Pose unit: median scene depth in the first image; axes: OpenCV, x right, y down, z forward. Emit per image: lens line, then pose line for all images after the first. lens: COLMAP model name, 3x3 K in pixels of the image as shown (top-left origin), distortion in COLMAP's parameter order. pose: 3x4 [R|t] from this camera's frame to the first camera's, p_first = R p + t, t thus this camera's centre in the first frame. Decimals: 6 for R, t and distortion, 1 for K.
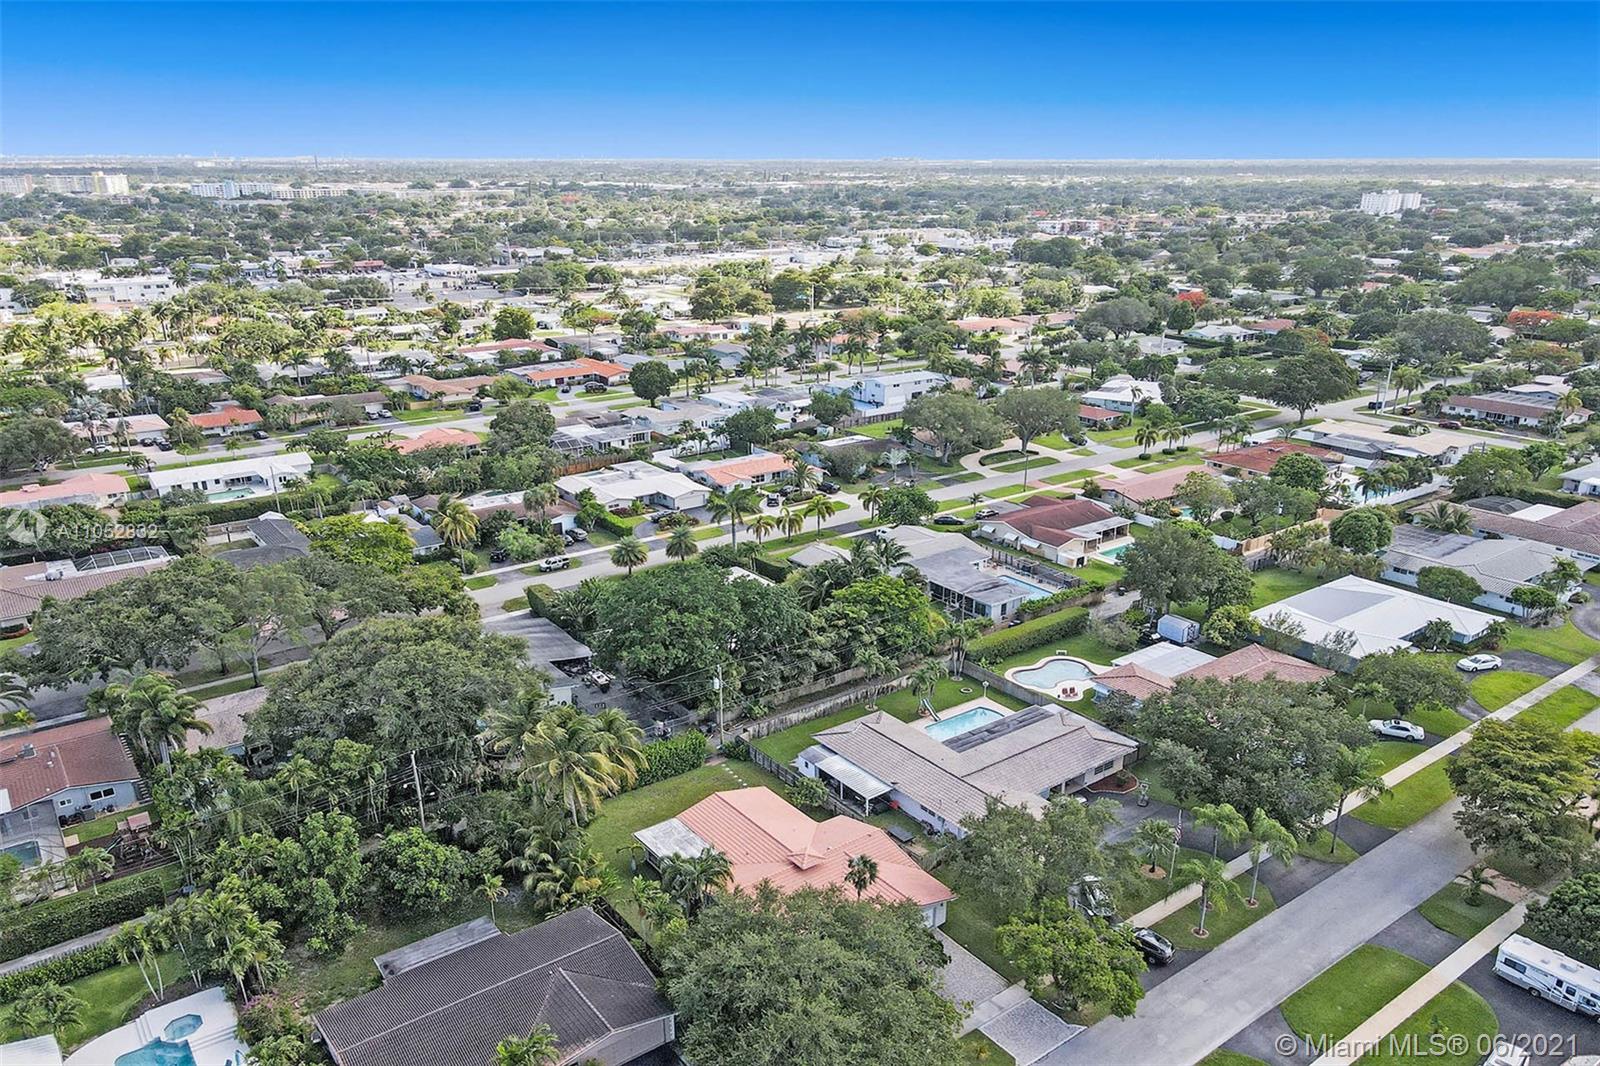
lens RADIAL K [[1218.1, 0, 795.6], [0, 1218.1, 521.3], [0, 0, 1]] dist [-0.007428, 0.011554]
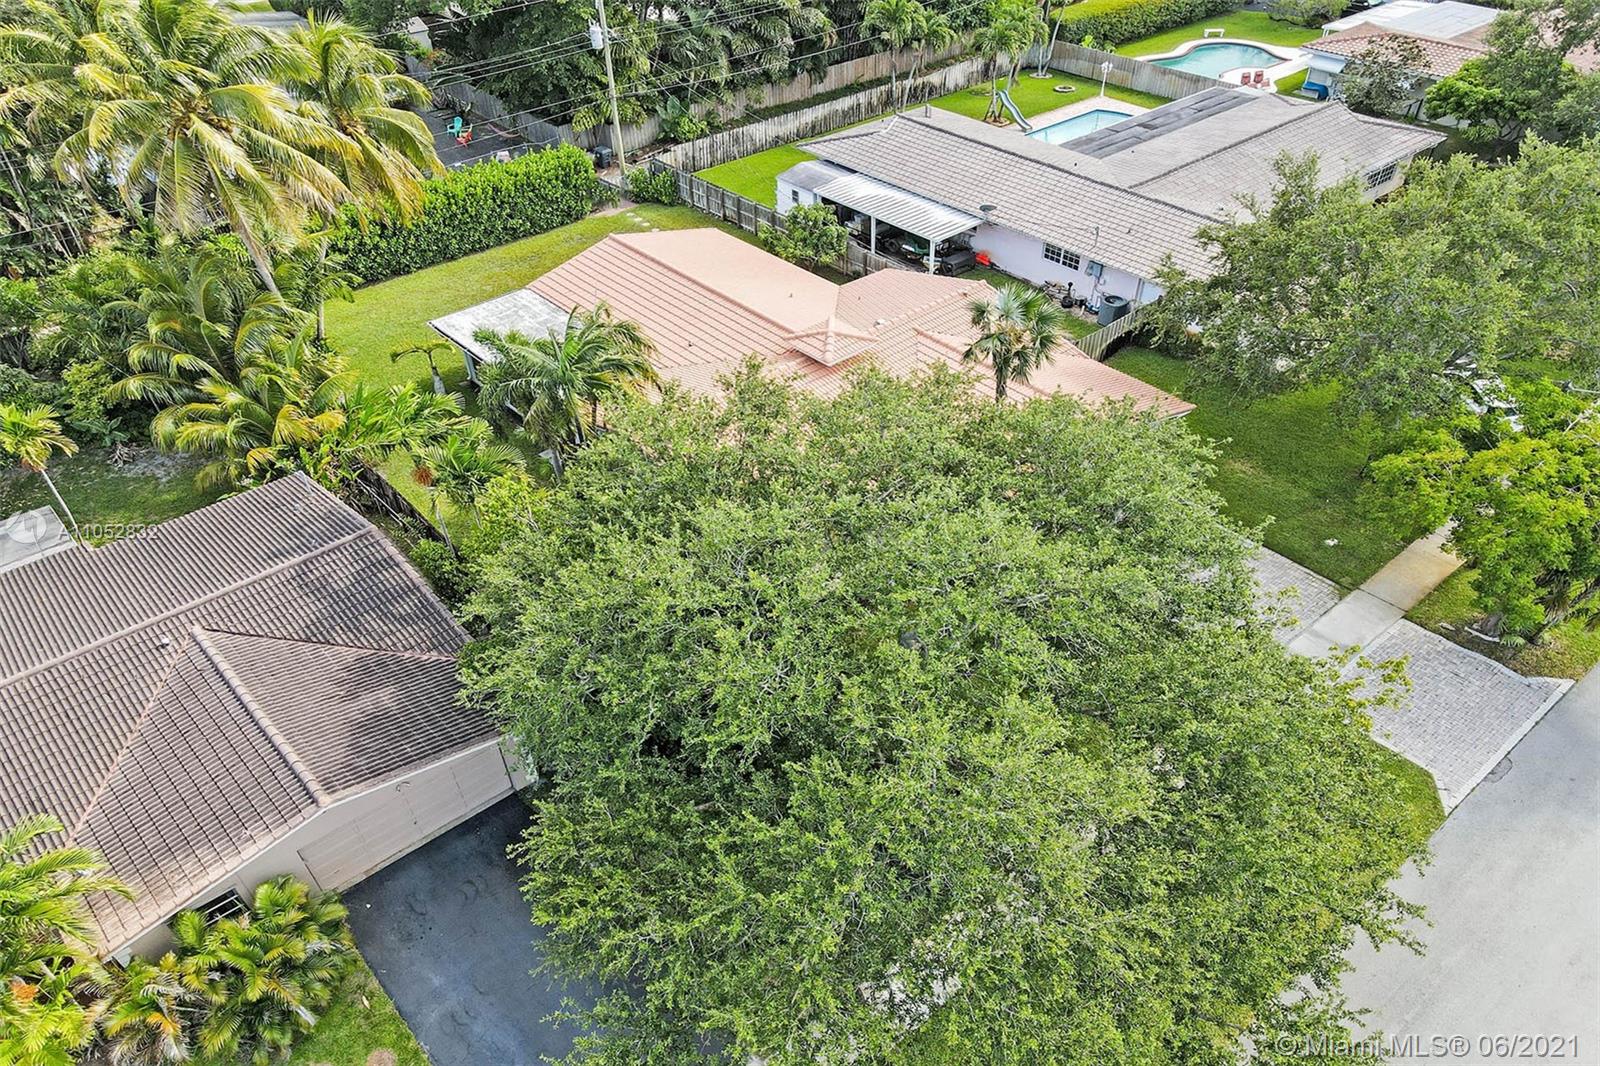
lens RADIAL K [[1218.1, 0, 802.4], [0, 1218.1, 533.7], [0, 0, 1]] dist [-0.007428, 0.011554]
pose [[0.997015, -0.051501, 0.057526, -0.028553], [0.030215, 0.945870, 0.323136, 0.203138], [-0.071054, -0.320433, 0.944603, 0.579758]]
